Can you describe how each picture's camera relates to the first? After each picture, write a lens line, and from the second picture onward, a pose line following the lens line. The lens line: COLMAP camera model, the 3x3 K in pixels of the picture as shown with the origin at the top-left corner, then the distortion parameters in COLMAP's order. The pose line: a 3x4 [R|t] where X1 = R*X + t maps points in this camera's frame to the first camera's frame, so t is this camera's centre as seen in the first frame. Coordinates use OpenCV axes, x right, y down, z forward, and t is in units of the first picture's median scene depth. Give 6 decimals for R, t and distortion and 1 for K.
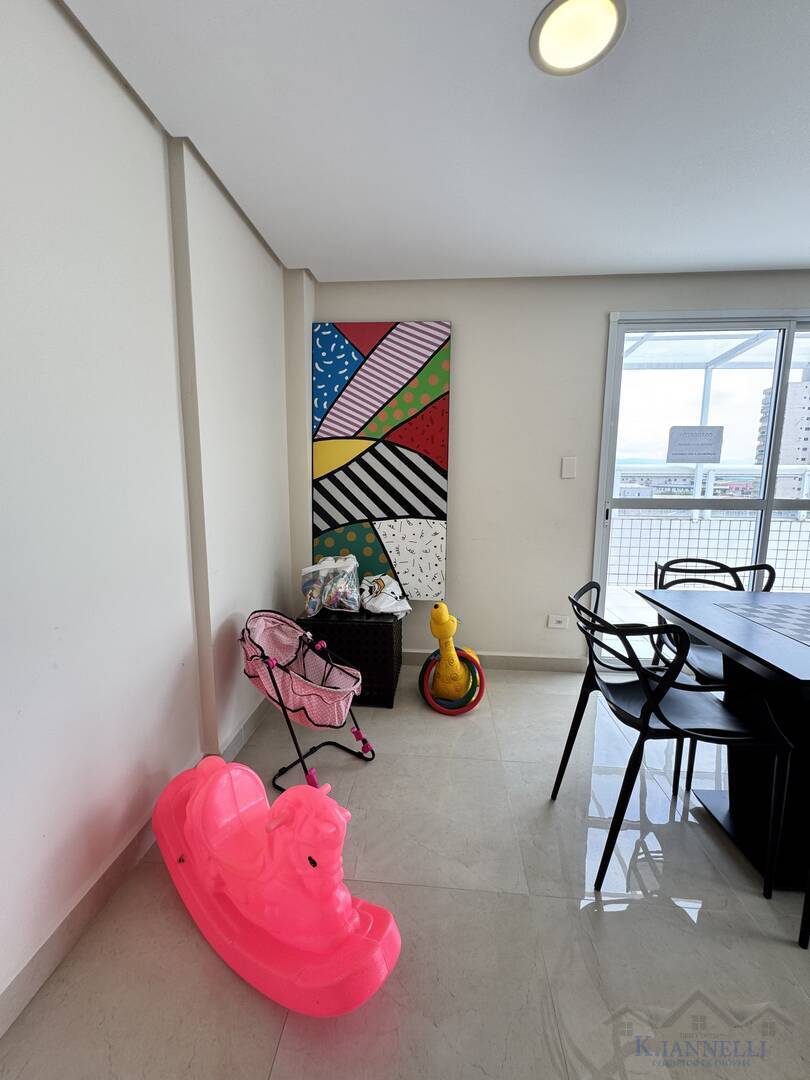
lens RADIAL K [[433.7, 0, 403.9], [0, 433.7, 541.3], [0, 0, 1]] dist [-0.002548, -0.000013]
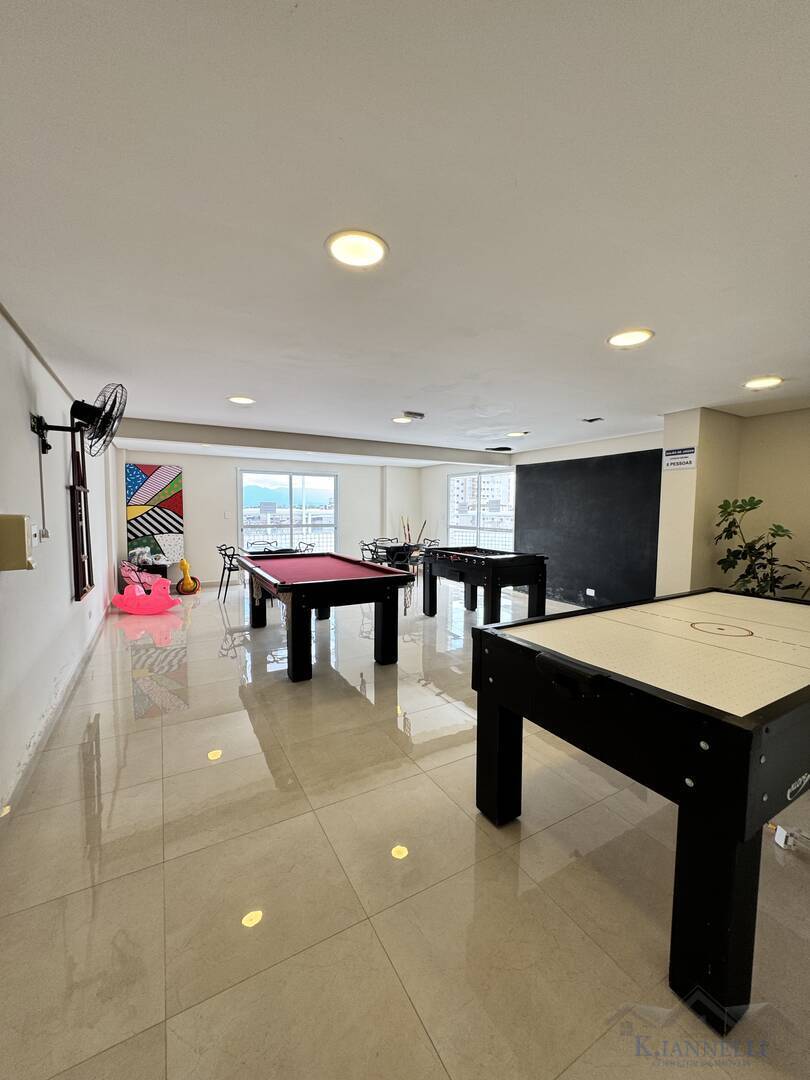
lens RADIAL K [[433.7, 0, 404.4], [0, 433.7, 541.0], [0, 0, 1]] dist [-0.002548, -0.000013]
pose [[0.829941, -0.039511, 0.556450, -0.286573], [0.070779, 0.996885, -0.034783, 0.203151], [-0.553343, 0.068253, 0.830152, -2.196124]]
